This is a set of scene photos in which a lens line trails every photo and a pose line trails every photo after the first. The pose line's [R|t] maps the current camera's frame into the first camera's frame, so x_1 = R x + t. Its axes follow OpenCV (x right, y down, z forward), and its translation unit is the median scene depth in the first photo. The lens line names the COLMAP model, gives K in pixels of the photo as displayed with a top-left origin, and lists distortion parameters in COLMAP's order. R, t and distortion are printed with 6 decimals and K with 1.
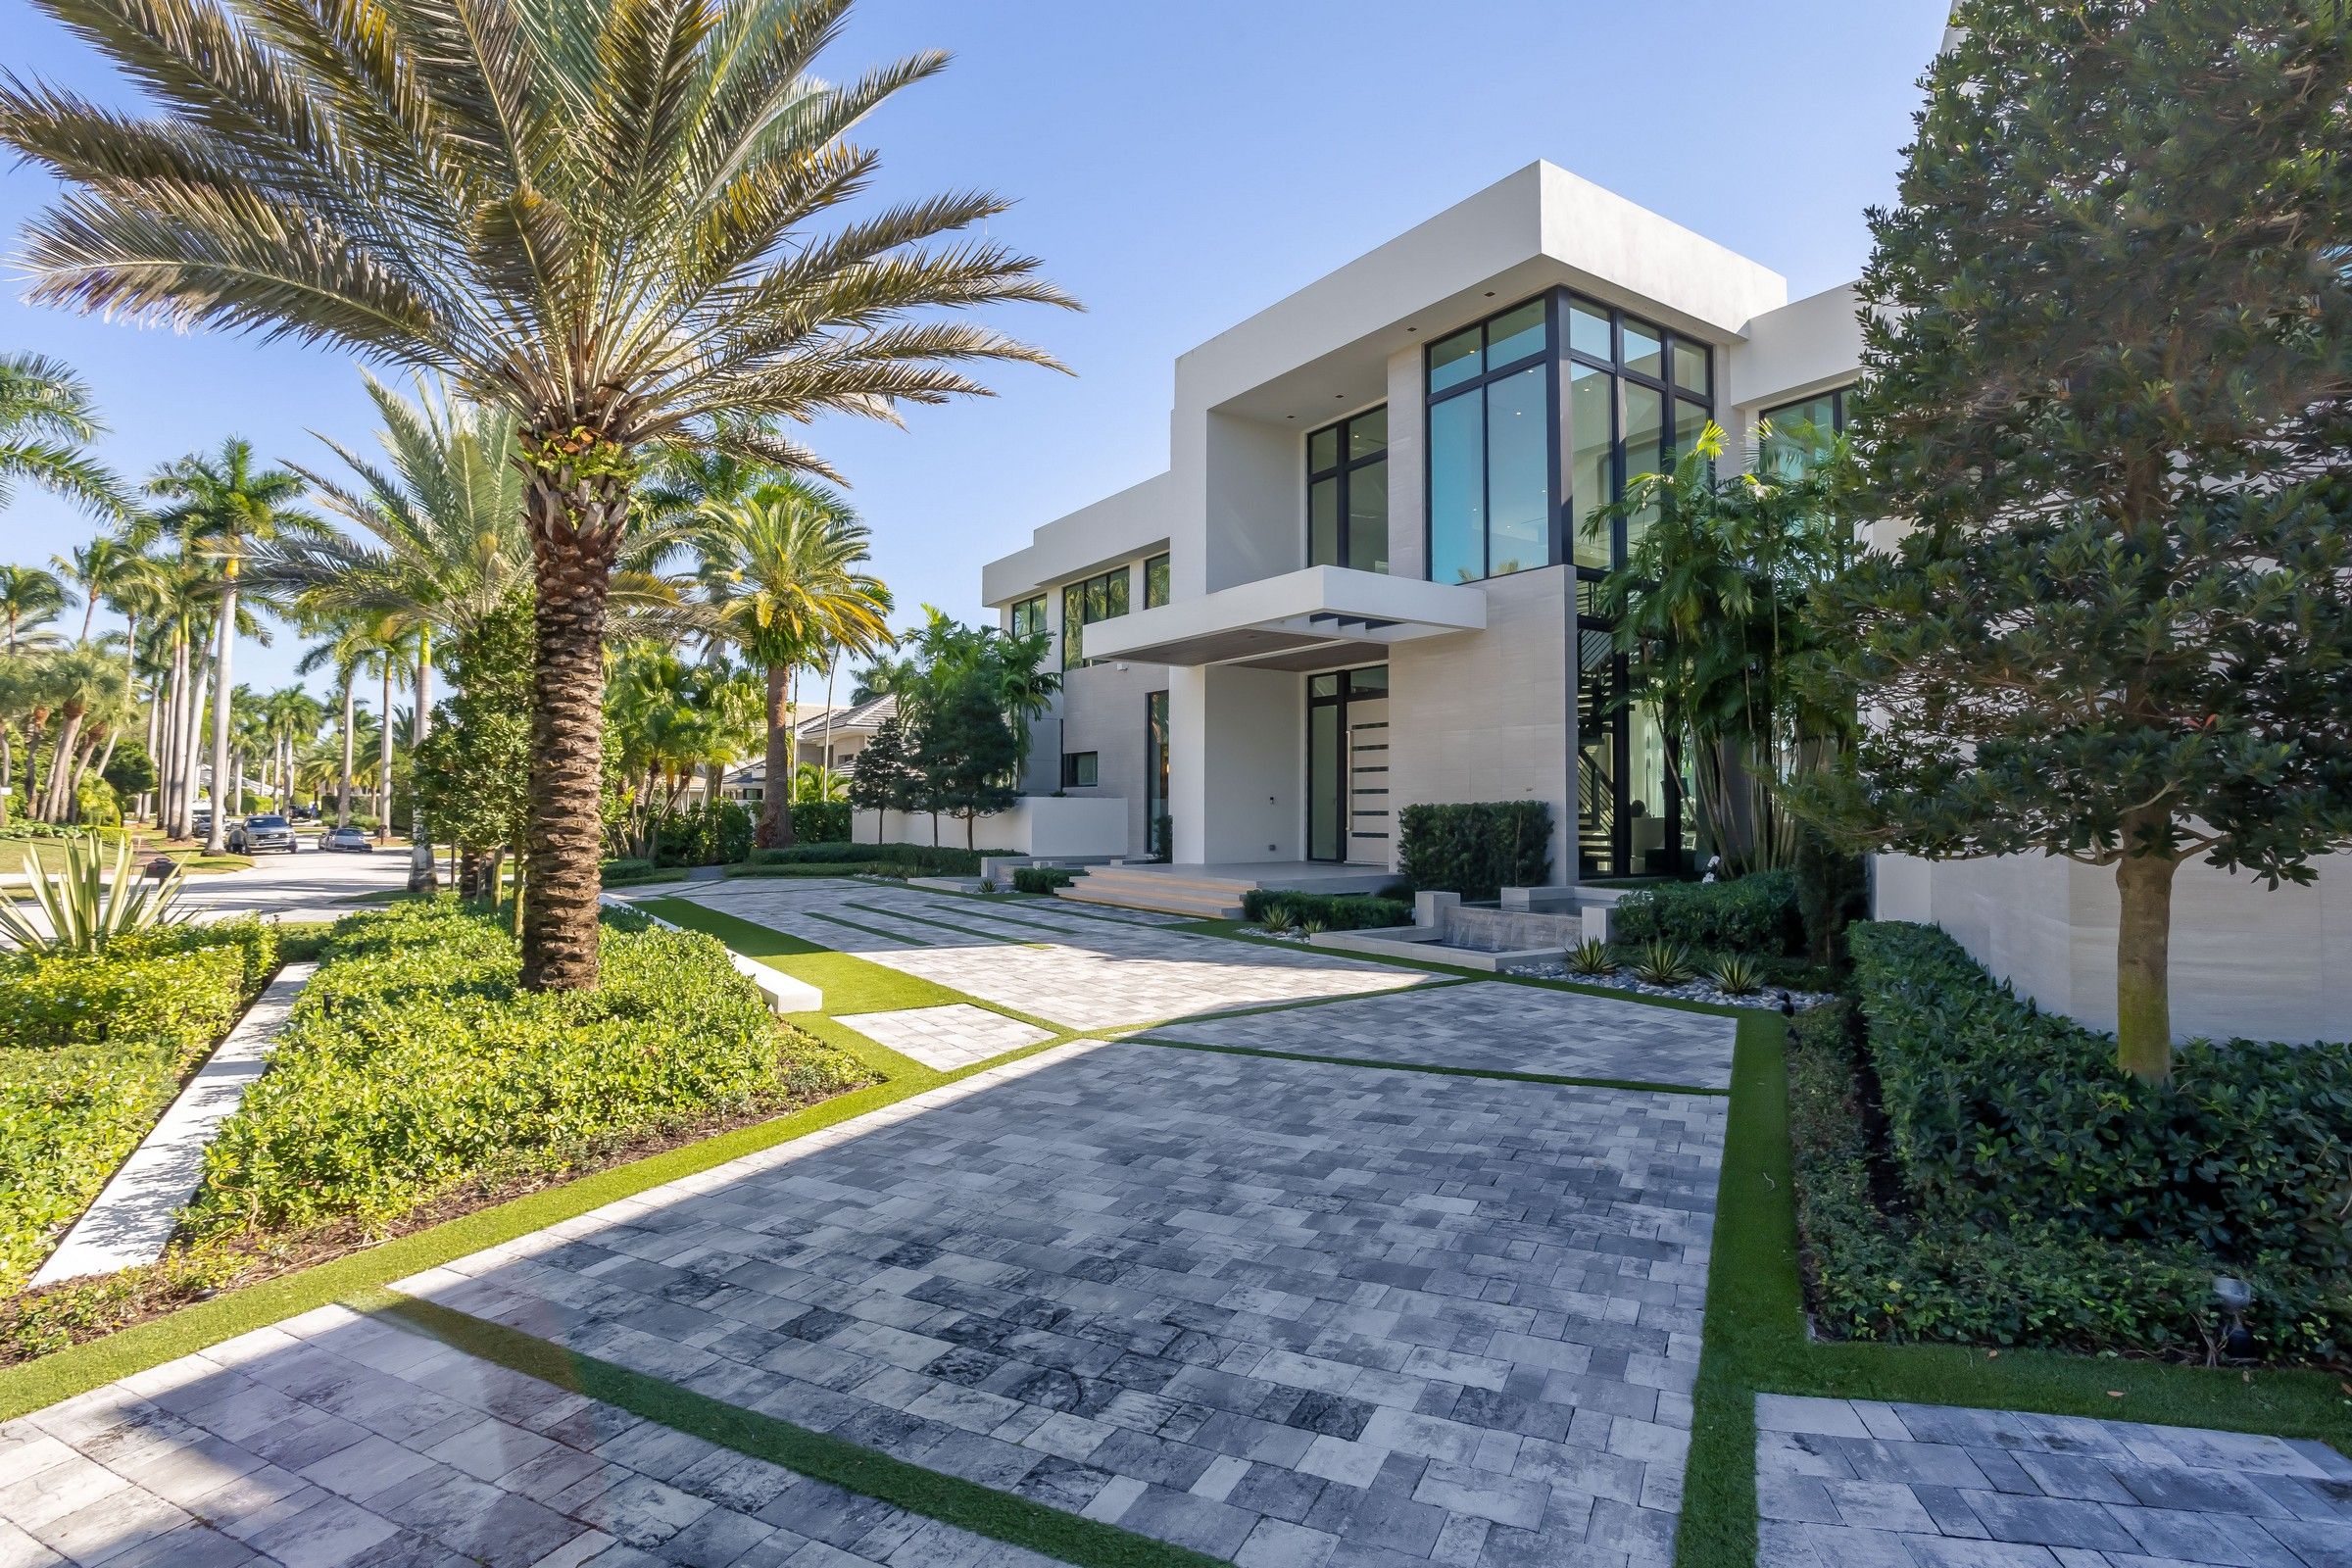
lens RADIAL K [[1129.5, 0, 1176.0], [0, 1129.5, 784.0], [0, 0, 1]] dist [-0.050683, 0.038713]
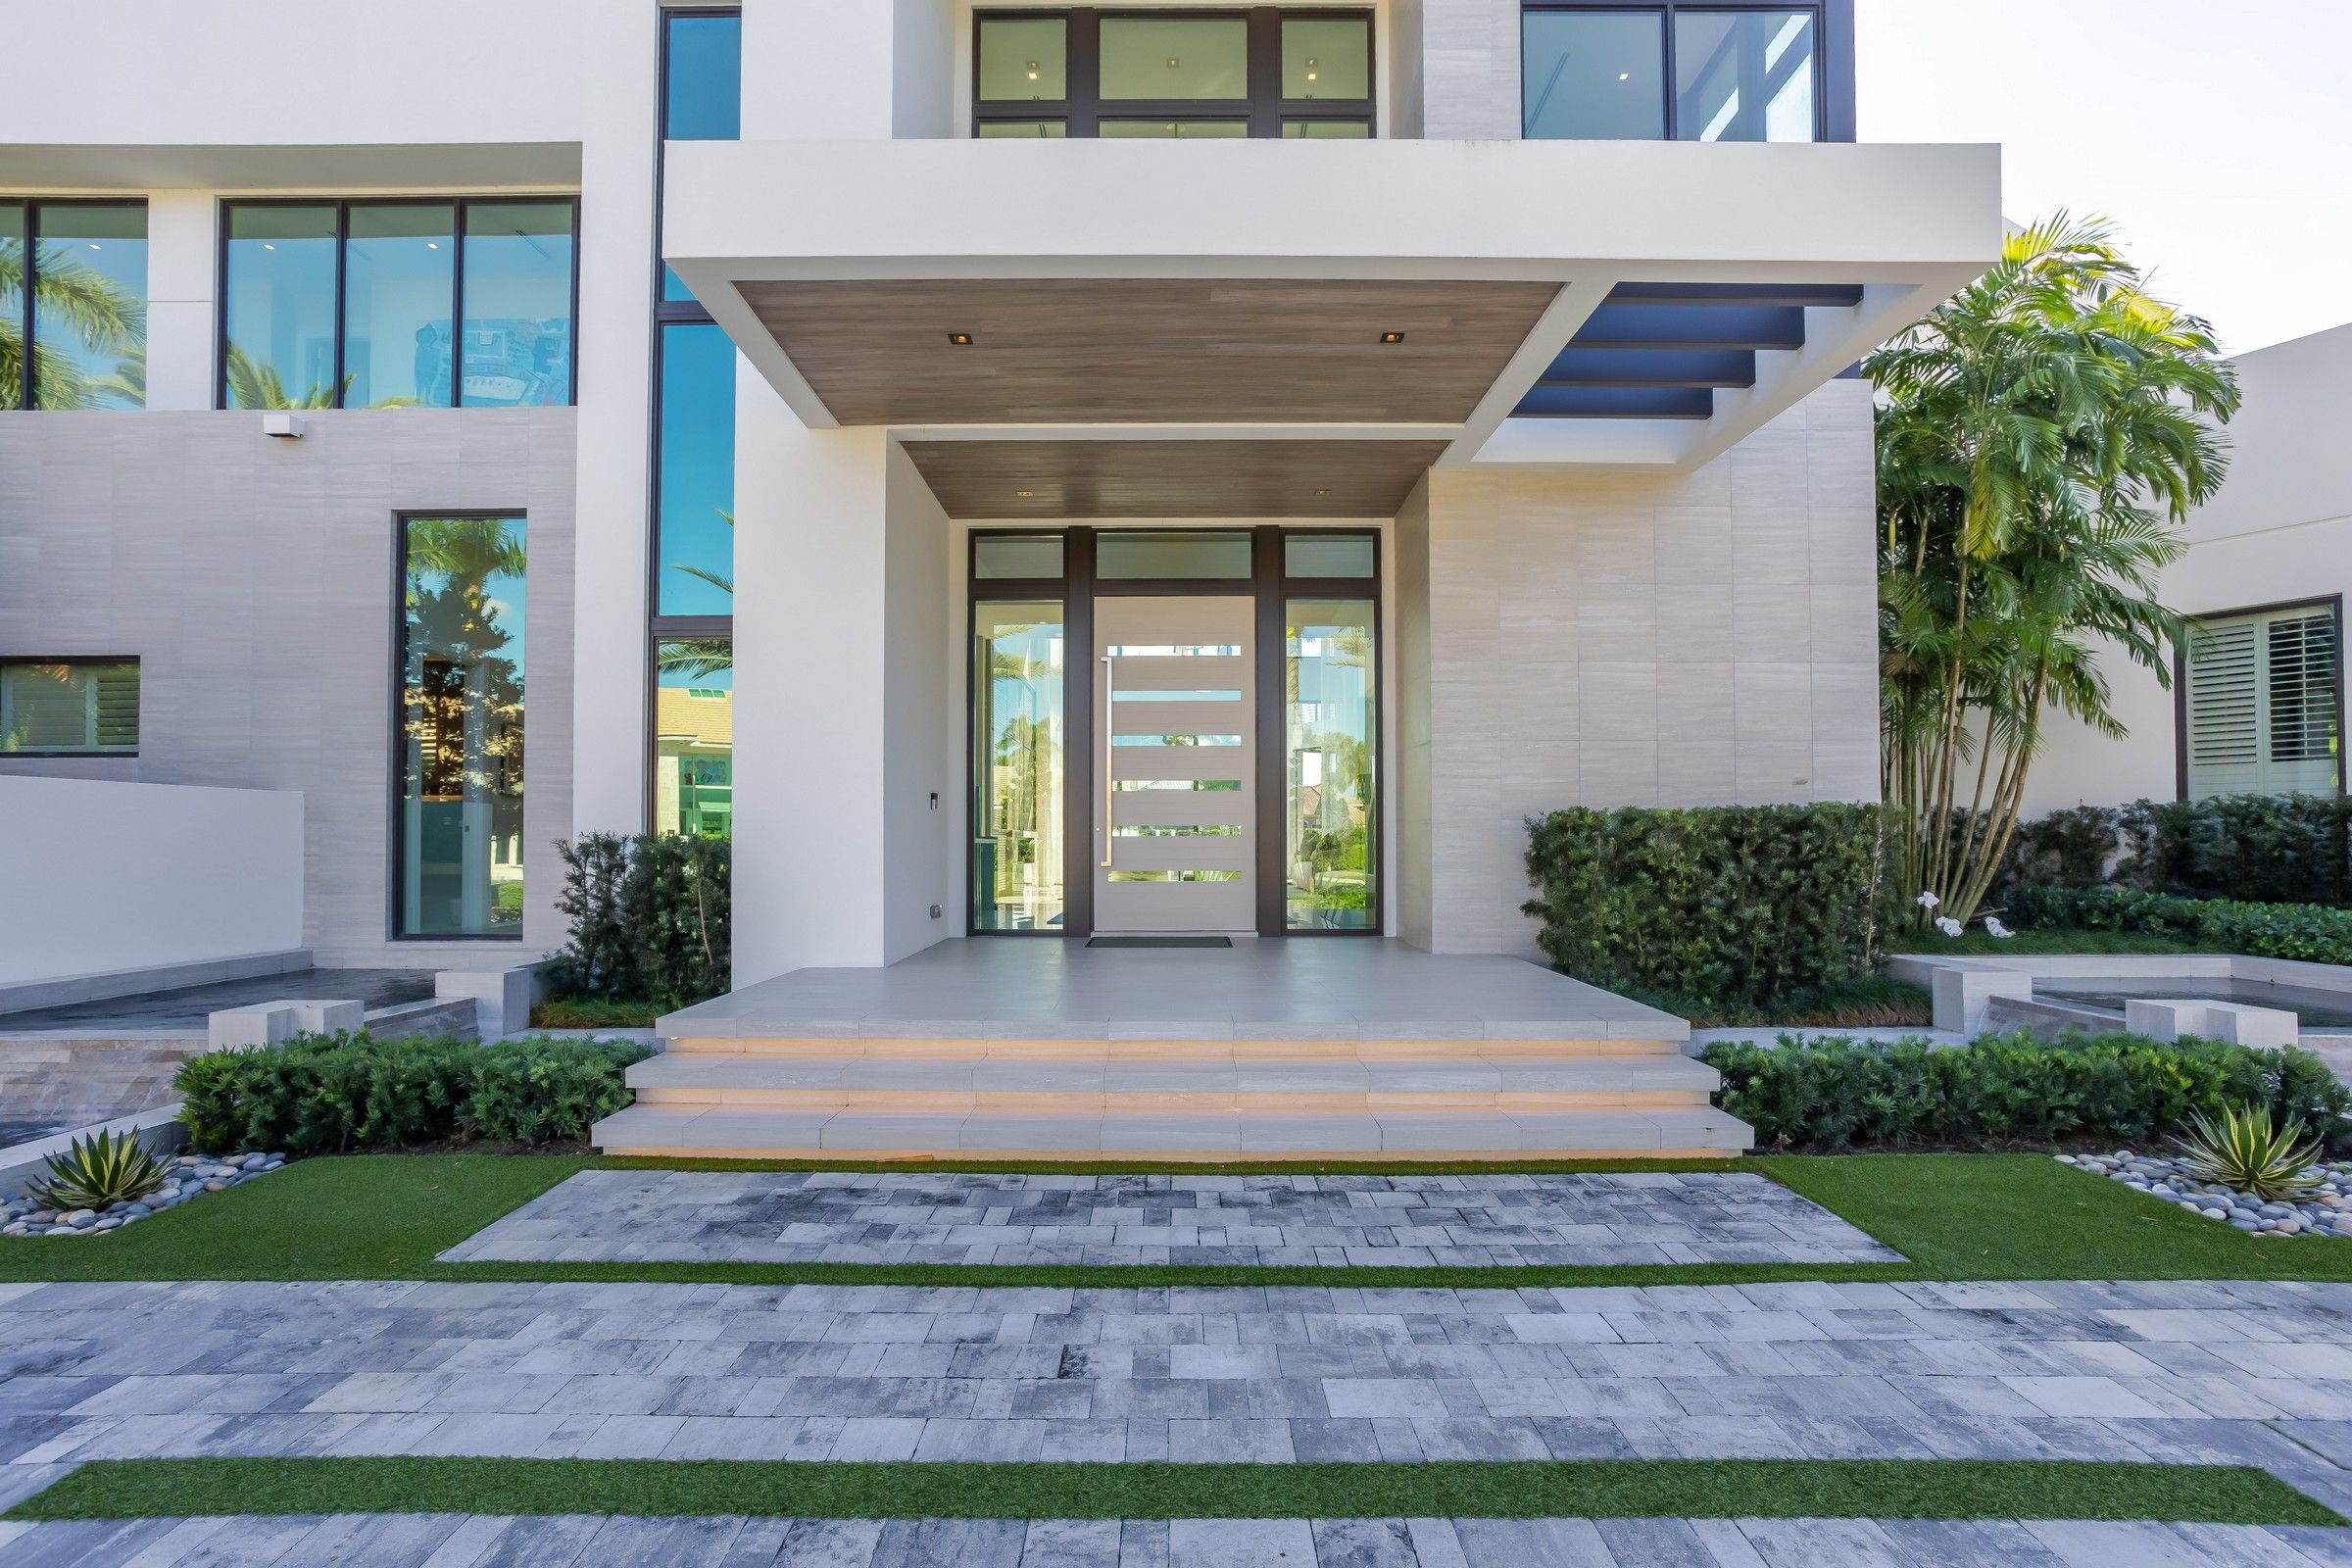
lens RADIAL K [[1129.5, 0, 1176.0], [0, 1129.5, 784.0], [0, 0, 1]] dist [-0.050683, 0.038713]
pose [[0.557283, 0.036037, 0.829540, -0.222136], [-0.018669, 0.999349, -0.030872, 0.021615], [-0.830113, 0.001718, 0.557593, 0.699030]]
